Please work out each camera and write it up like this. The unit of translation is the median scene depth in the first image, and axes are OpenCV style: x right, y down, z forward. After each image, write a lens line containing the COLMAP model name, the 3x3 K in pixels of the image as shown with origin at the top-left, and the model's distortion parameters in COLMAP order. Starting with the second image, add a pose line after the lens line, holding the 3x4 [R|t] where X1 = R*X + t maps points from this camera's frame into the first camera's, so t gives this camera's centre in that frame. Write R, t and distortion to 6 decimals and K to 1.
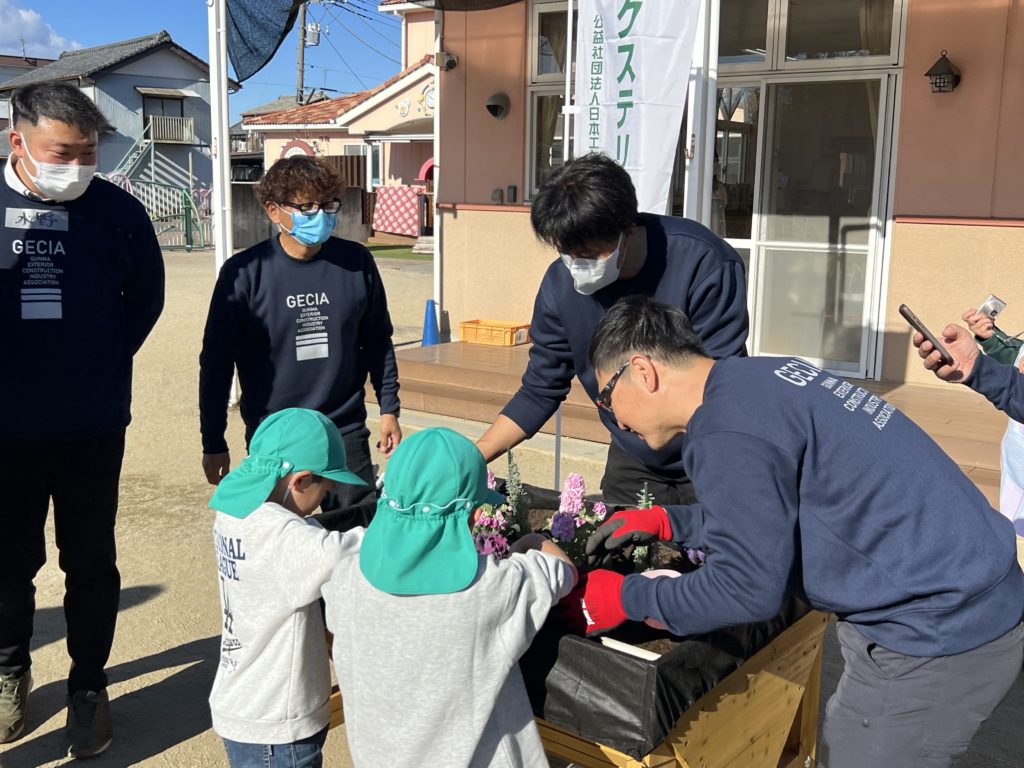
lens RADIAL K [[1100.9, 0, 512.6], [0, 1100.9, 382.7], [0, 0, 1]] dist [0.022118, 0.000000]
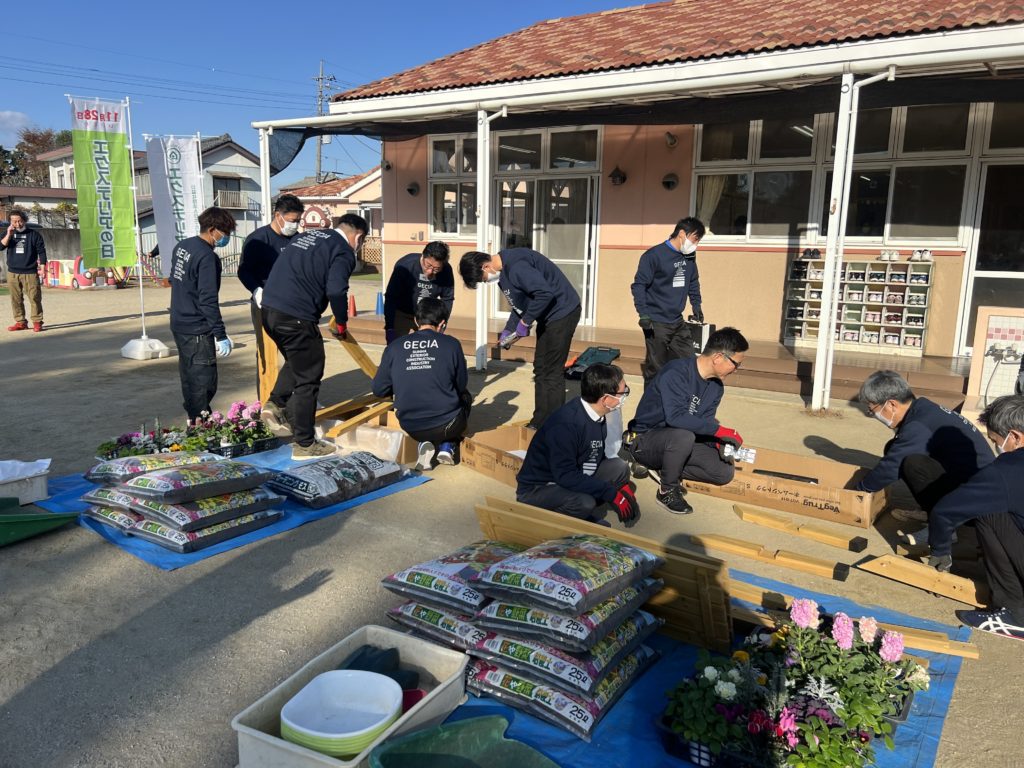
lens RADIAL K [[785.2, 0, 514.7], [0, 785.2, 383.7], [0, 0, 1]] dist [0.042582, -0.024502]
pose [[0.998916, -0.008138, 0.045830, 0.032247], [0.007944, 0.999959, 0.004409, 0.027554], [-0.045864, -0.004040, 0.998940, -0.125632]]
